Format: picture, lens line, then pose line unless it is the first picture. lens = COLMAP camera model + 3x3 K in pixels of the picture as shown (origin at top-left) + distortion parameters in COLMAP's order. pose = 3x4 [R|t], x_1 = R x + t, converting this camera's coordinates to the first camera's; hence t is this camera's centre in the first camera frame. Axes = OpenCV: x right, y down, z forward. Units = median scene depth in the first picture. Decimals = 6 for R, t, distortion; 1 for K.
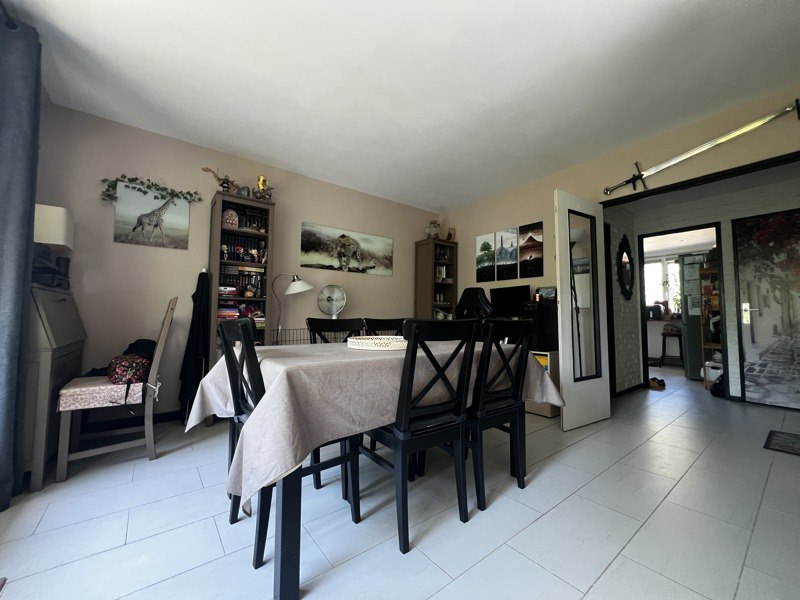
lens RADIAL K [[320.5, 0, 401.2], [0, 320.5, 297.1], [0, 0, 1]] dist [0.001501, 0.000250]
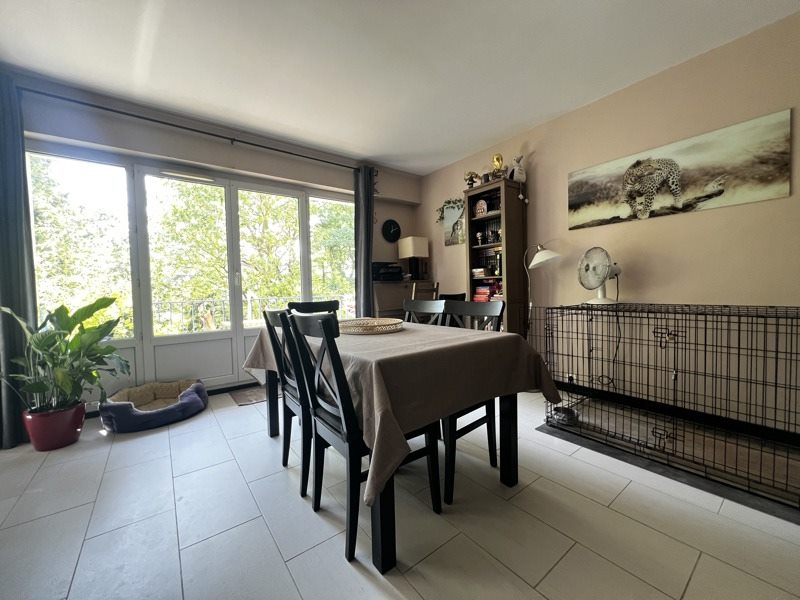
lens RADIAL K [[320.5, 0, 399.8], [0, 320.5, 301.8], [0, 0, 1]] dist [0.001501, 0.000250]
pose [[-0.012673, 0.033796, -0.999348, 0.494798], [0.083976, 0.995934, 0.032615, 0.022290], [0.996387, -0.083508, -0.015460, 0.551490]]
